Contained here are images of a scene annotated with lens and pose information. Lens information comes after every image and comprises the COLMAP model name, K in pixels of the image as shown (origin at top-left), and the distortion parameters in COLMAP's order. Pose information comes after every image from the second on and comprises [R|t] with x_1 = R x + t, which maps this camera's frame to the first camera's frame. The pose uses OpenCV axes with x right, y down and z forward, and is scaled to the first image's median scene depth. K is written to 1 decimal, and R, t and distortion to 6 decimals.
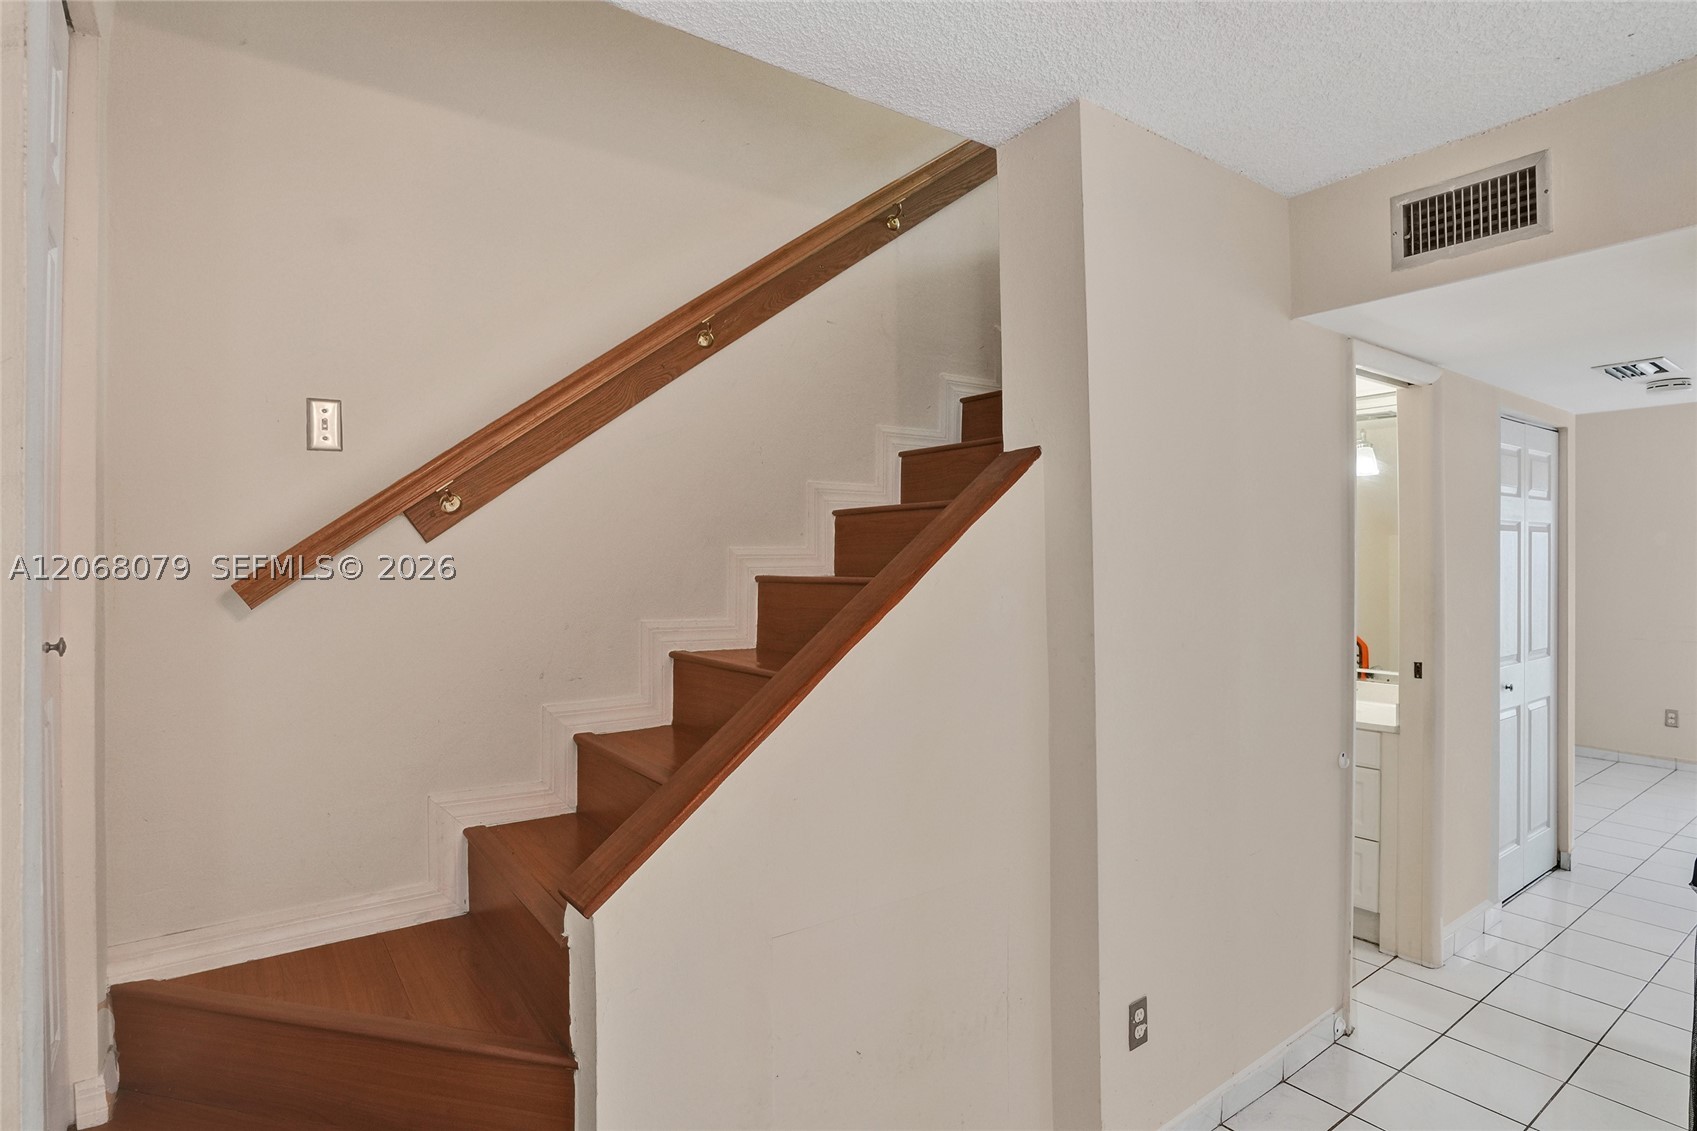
lens RADIAL K [[817.5, 0, 851.1], [0, 817.5, 555.3], [0, 0, 1]] dist [-0.072097, 0.031589]
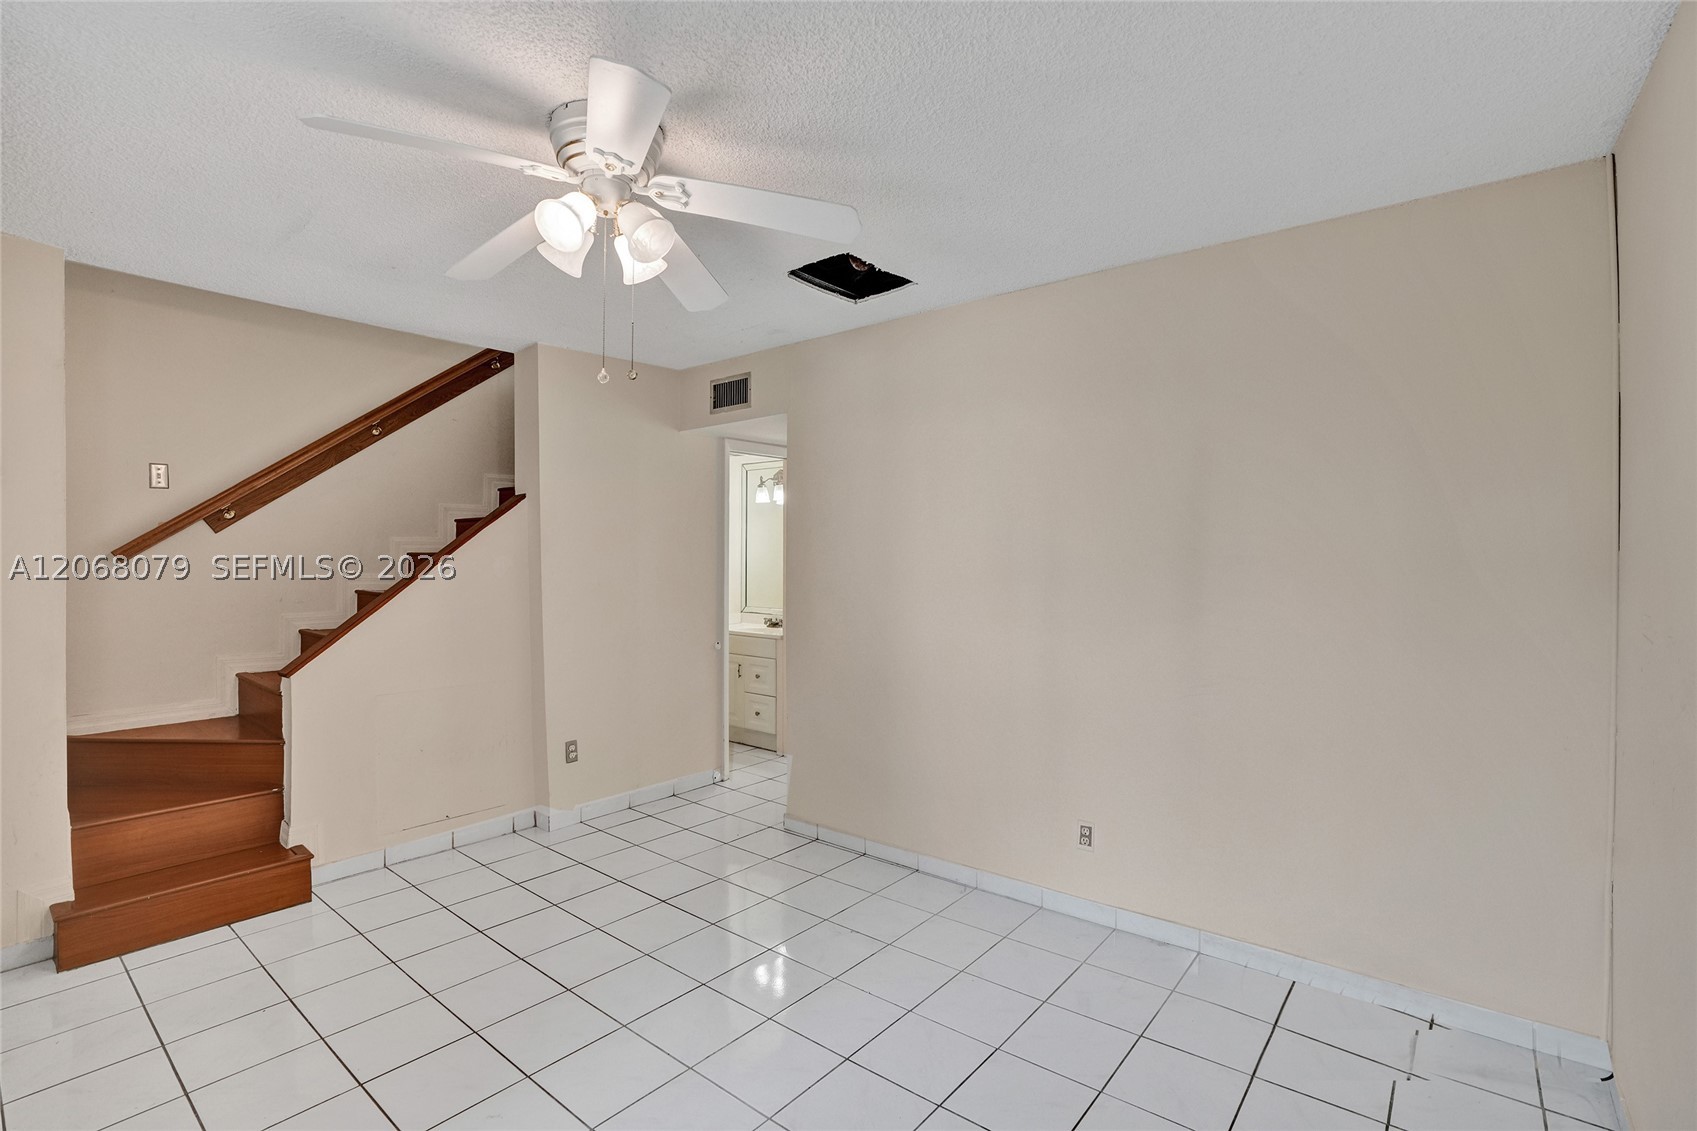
lens RADIAL K [[788.2, 0, 861.0], [0, 788.2, 560.3], [0, 0, 1]] dist [-0.057903, 0.023128]
pose [[0.973352, 0.005100, 0.229259, 0.624243], [-0.007526, 0.999925, 0.009708, 0.021172], [-0.229193, -0.011175, 0.973317, -1.272014]]
